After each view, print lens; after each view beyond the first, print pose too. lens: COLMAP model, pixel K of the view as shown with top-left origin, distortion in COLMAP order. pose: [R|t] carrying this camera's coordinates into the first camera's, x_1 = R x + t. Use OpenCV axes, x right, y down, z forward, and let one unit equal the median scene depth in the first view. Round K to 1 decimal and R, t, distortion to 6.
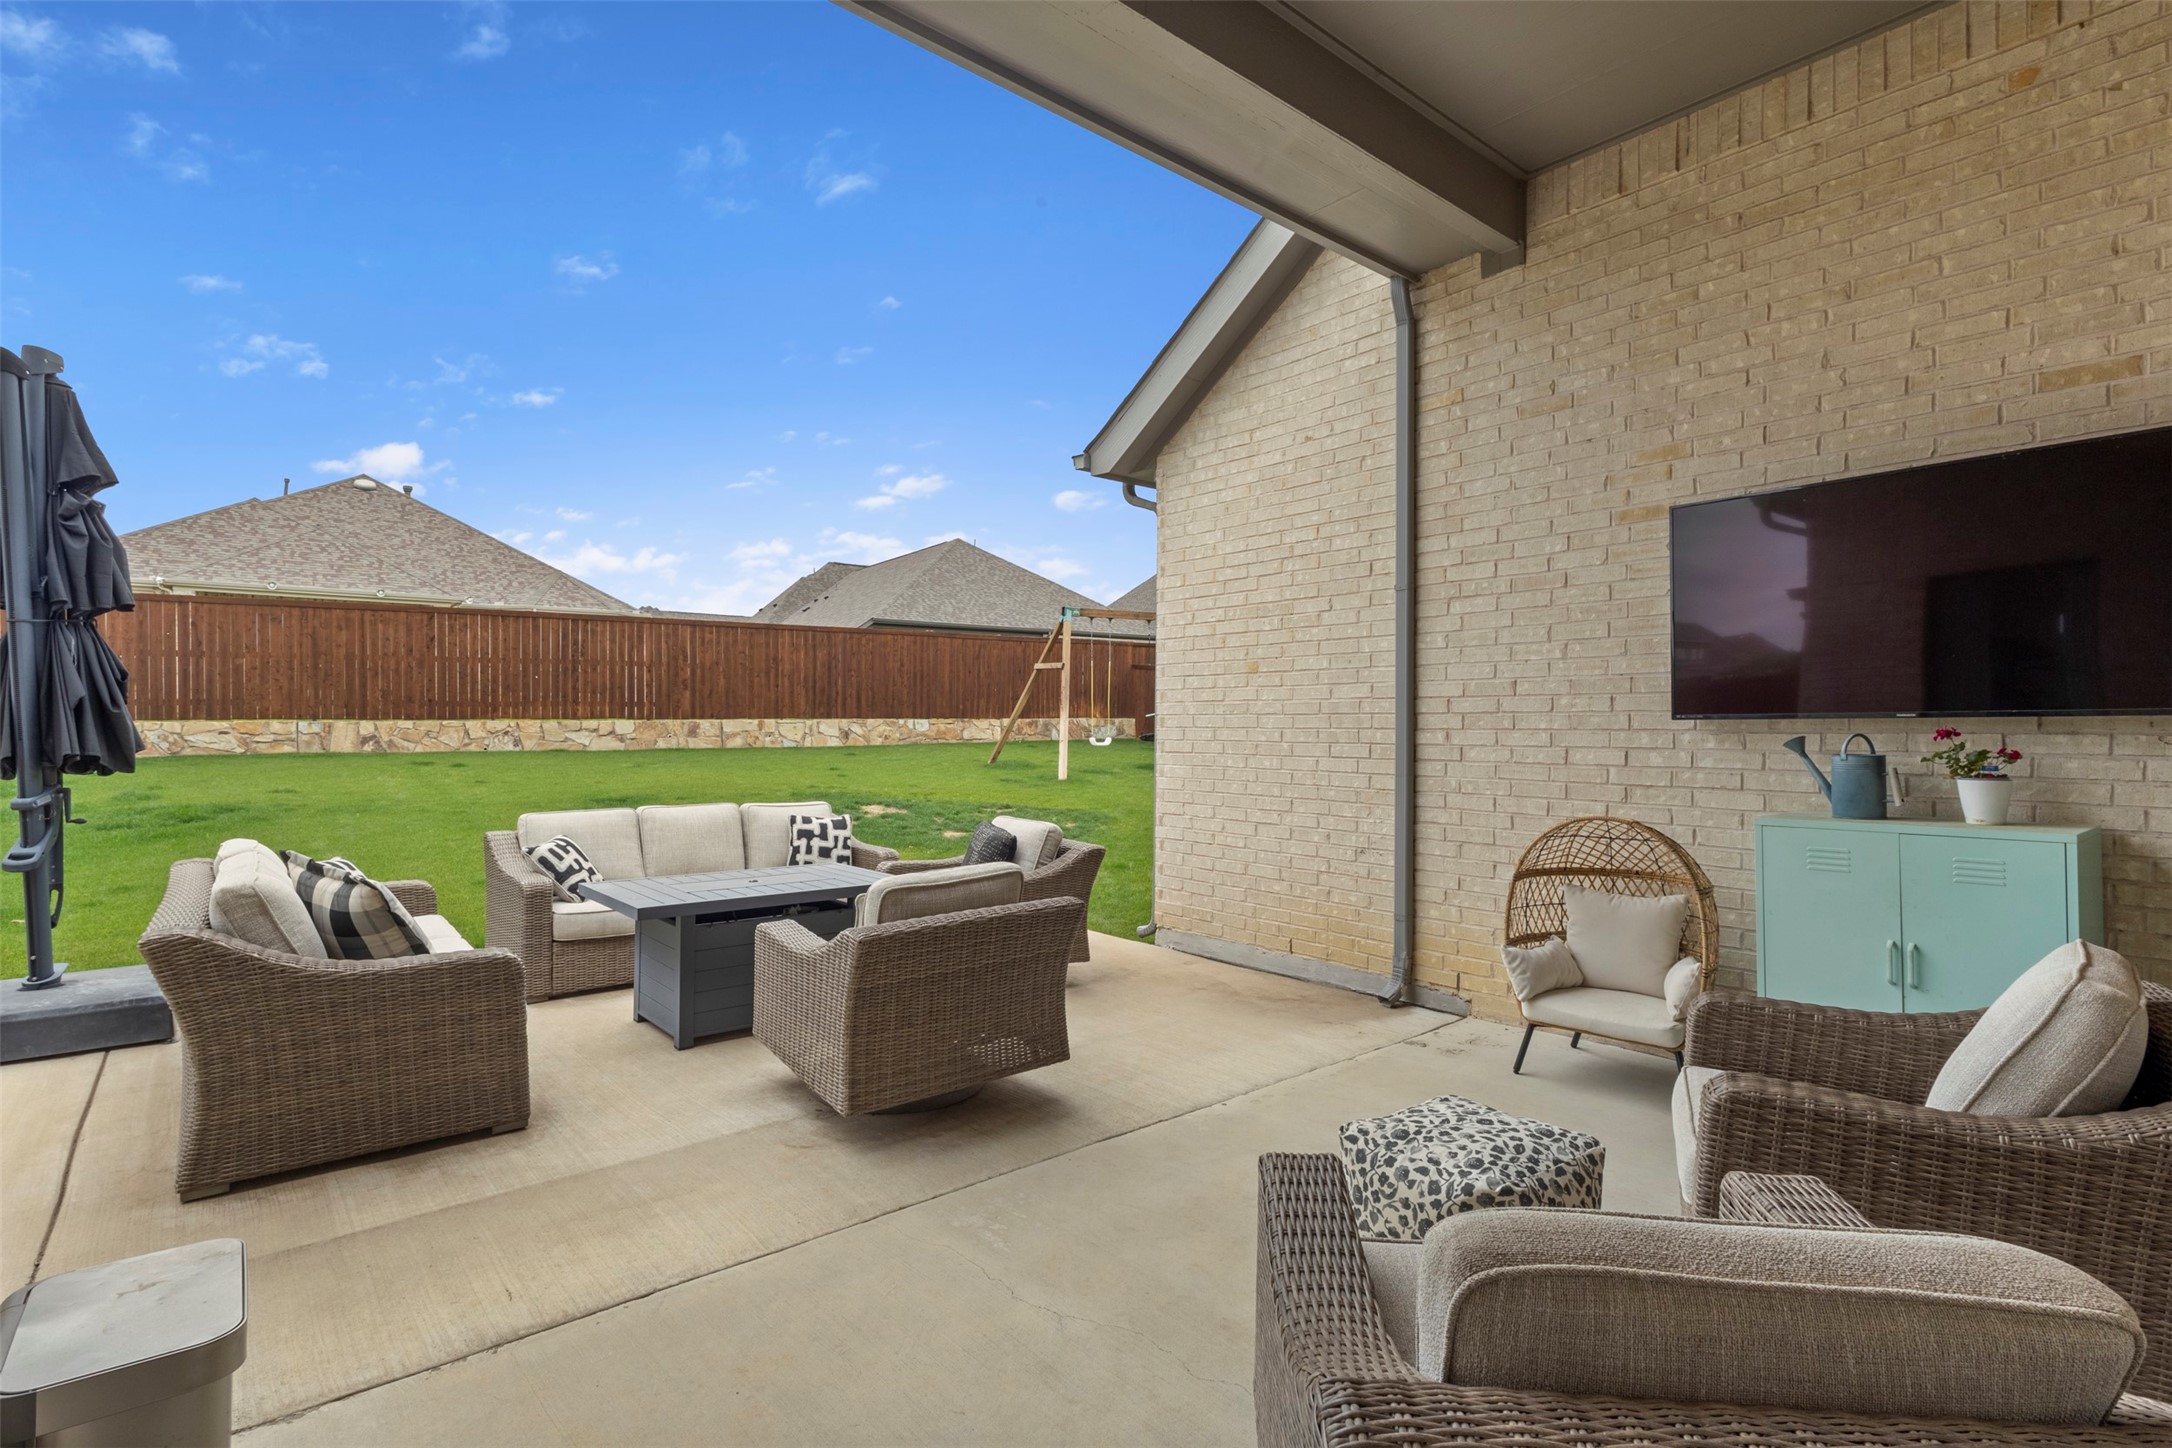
lens RADIAL K [[1011.0, 0, 1078.8], [0, 1011.0, 727.8], [0, 0, 1]] dist [0.007529, -0.002432]
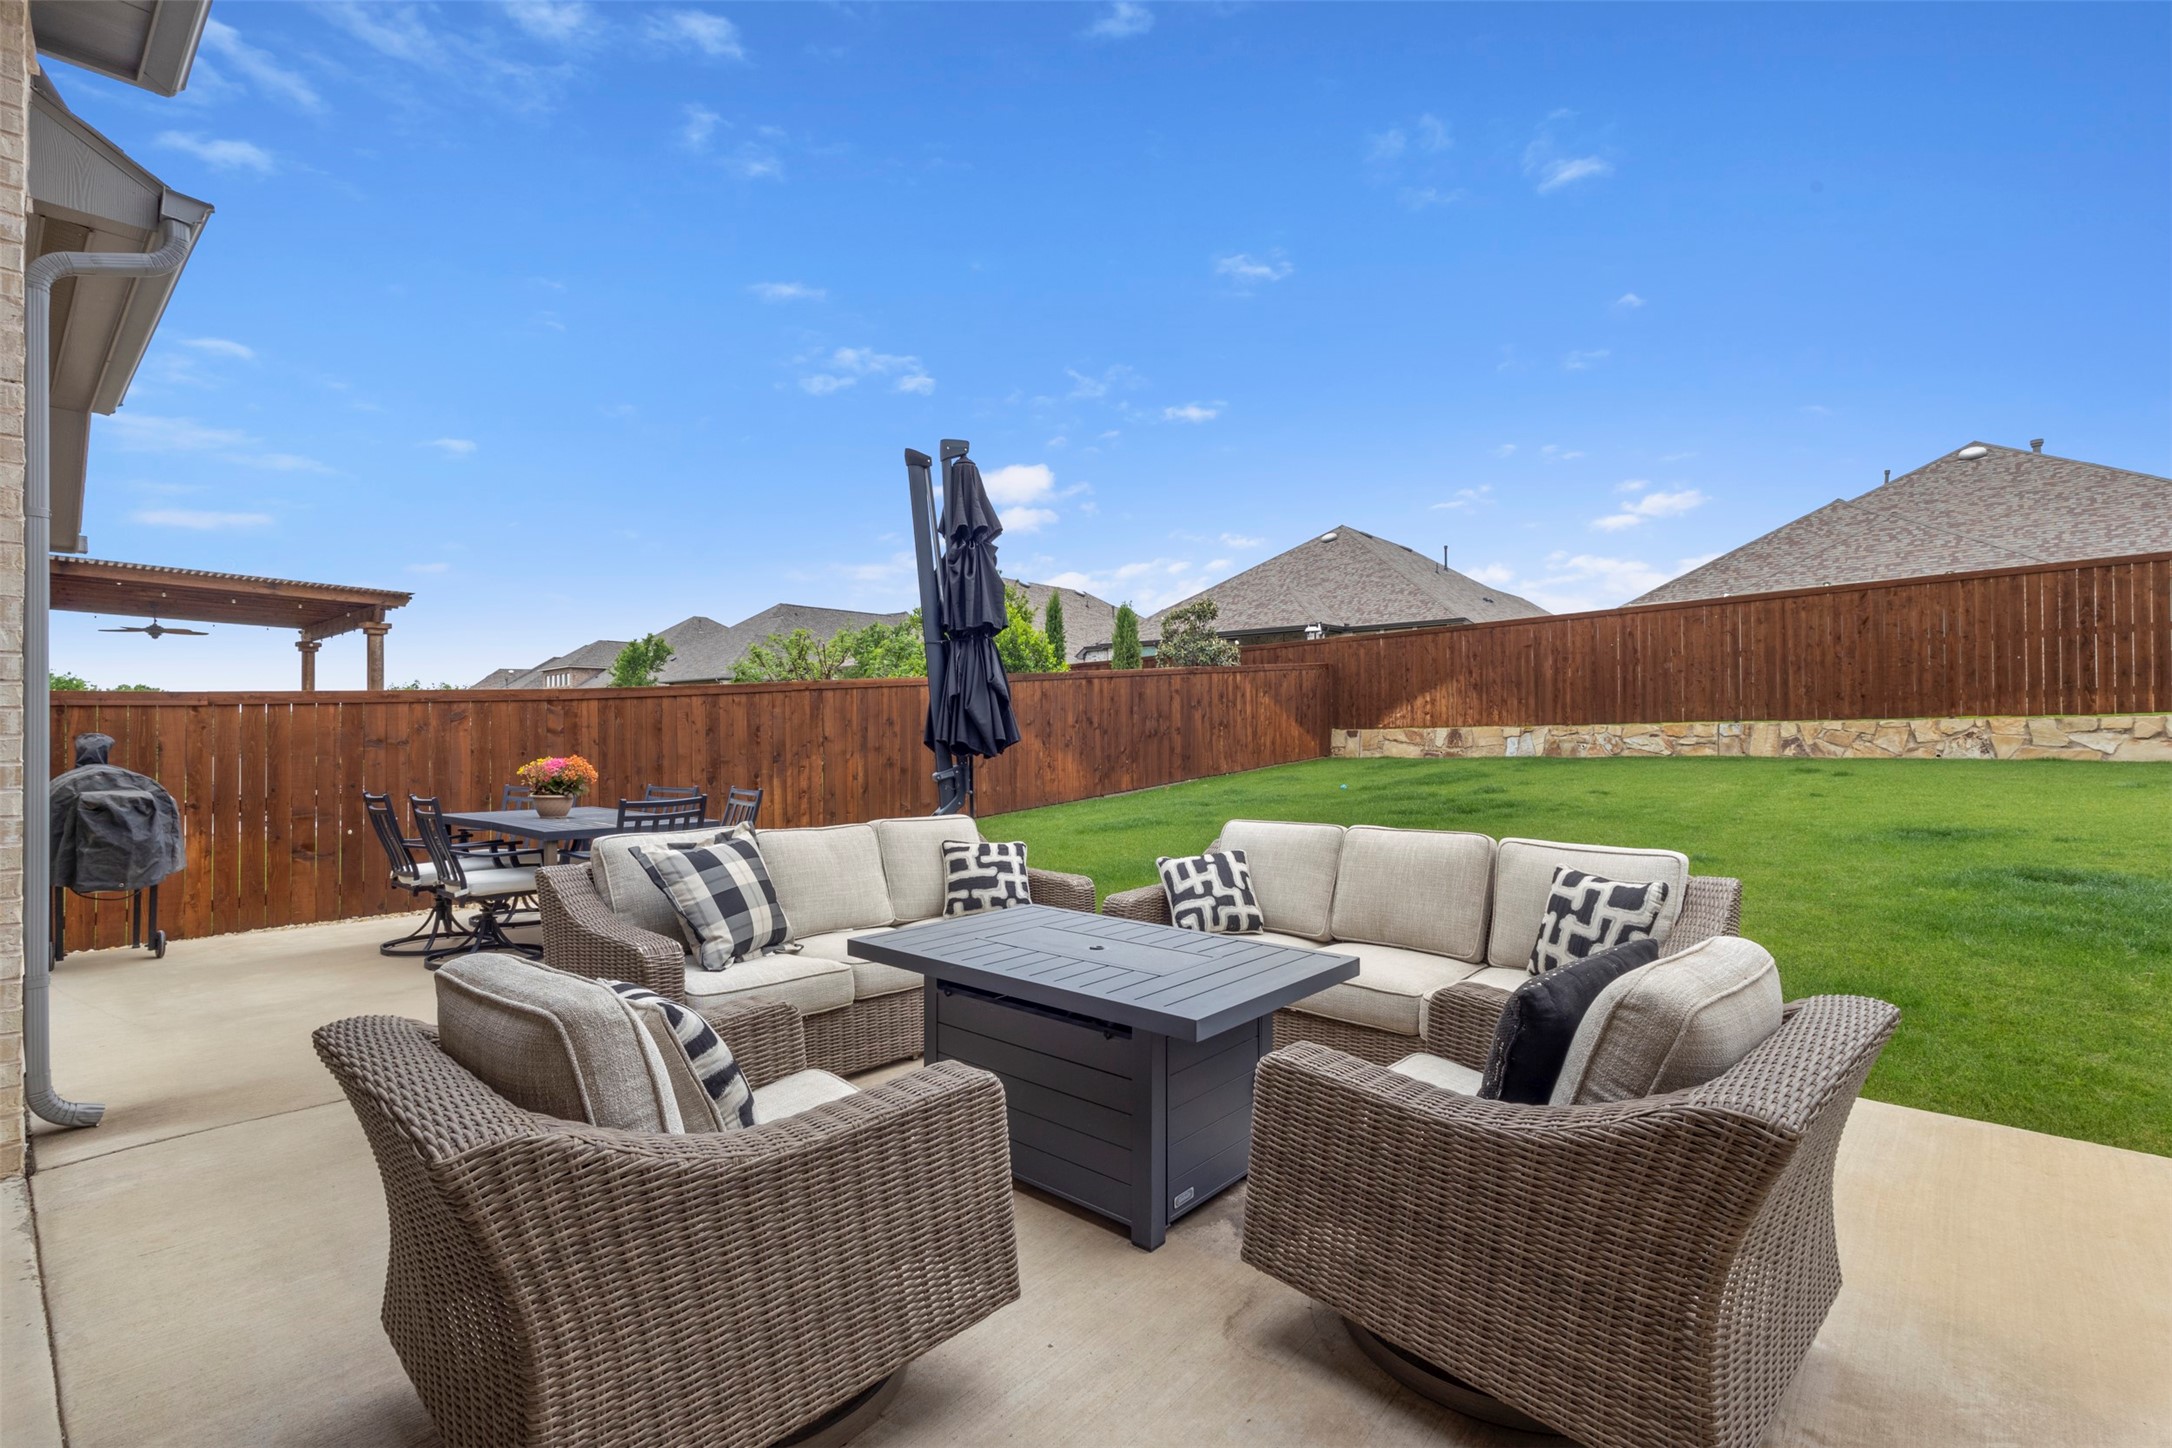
lens RADIAL K [[1011.0, 0, 1096.7], [0, 1011.0, 719.1], [0, 0, 1]] dist [0.007529, -0.002432]
pose [[0.148835, -0.020466, -0.988650, 0.229658], [0.004050, 0.999790, -0.020086, 0.016459], [0.988854, -0.001015, 0.148886, 0.684708]]
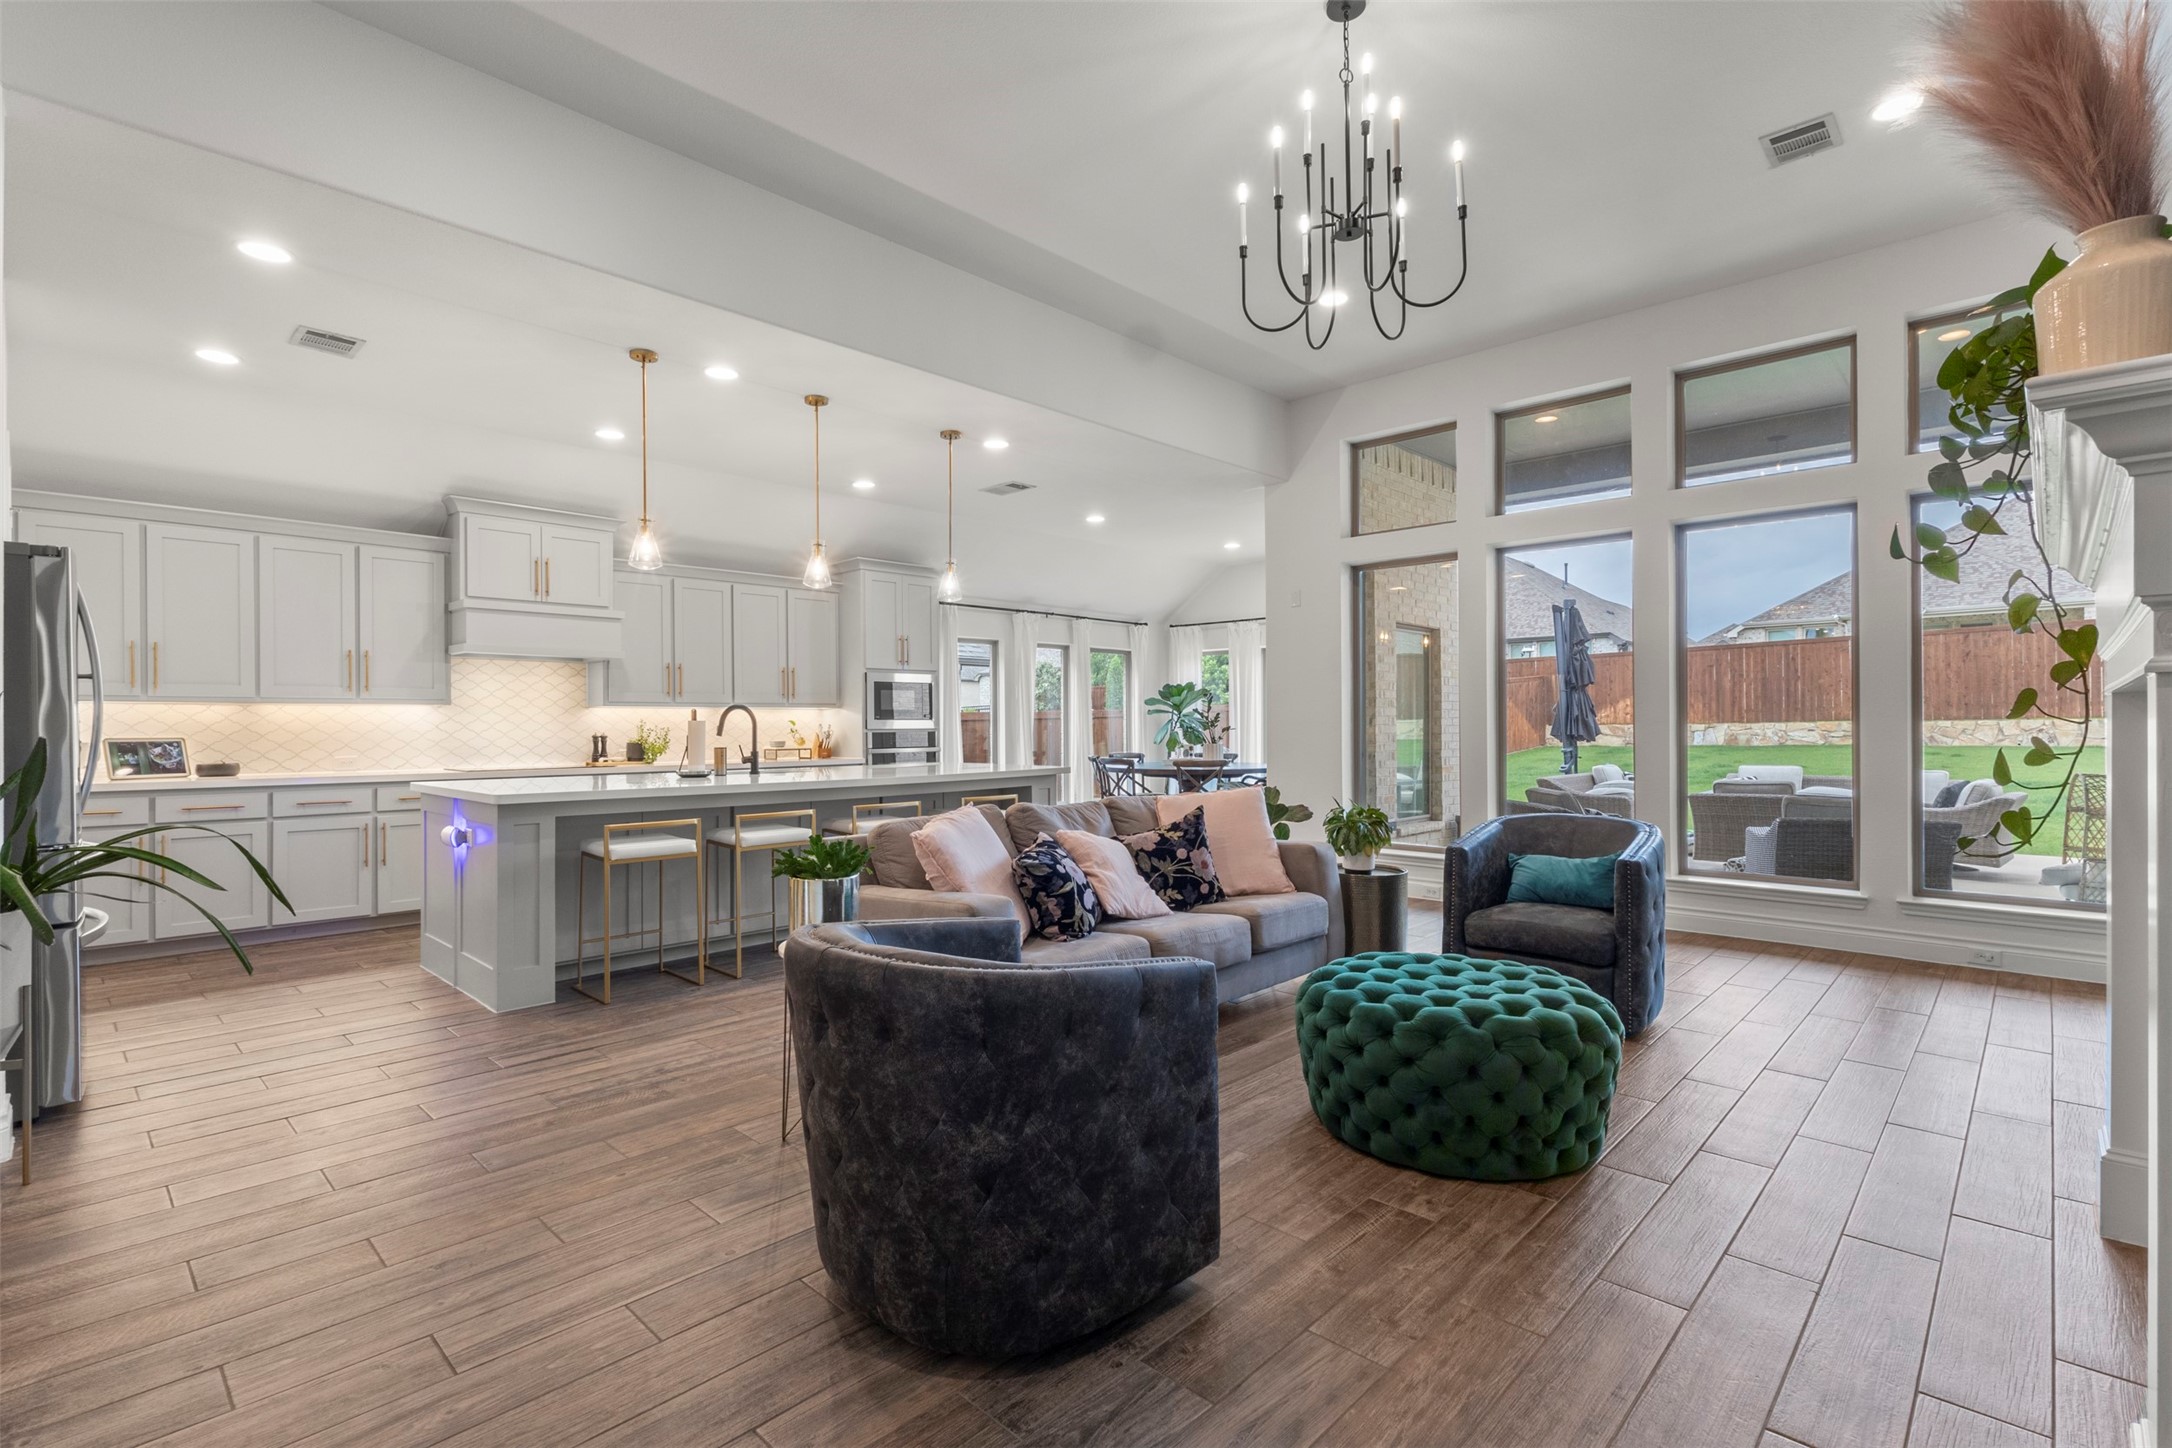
lens RADIAL K [[1011.0, 0, 1079.4], [0, 1011.0, 714.5], [0, 0, 1]] dist [0.007529, -0.002432]
pose [[0.103133, -0.015589, -0.994545, 1.262559], [0.001427, 0.999878, -0.015524, 0.008085], [0.994667, 0.000182, 0.103142, -0.524989]]
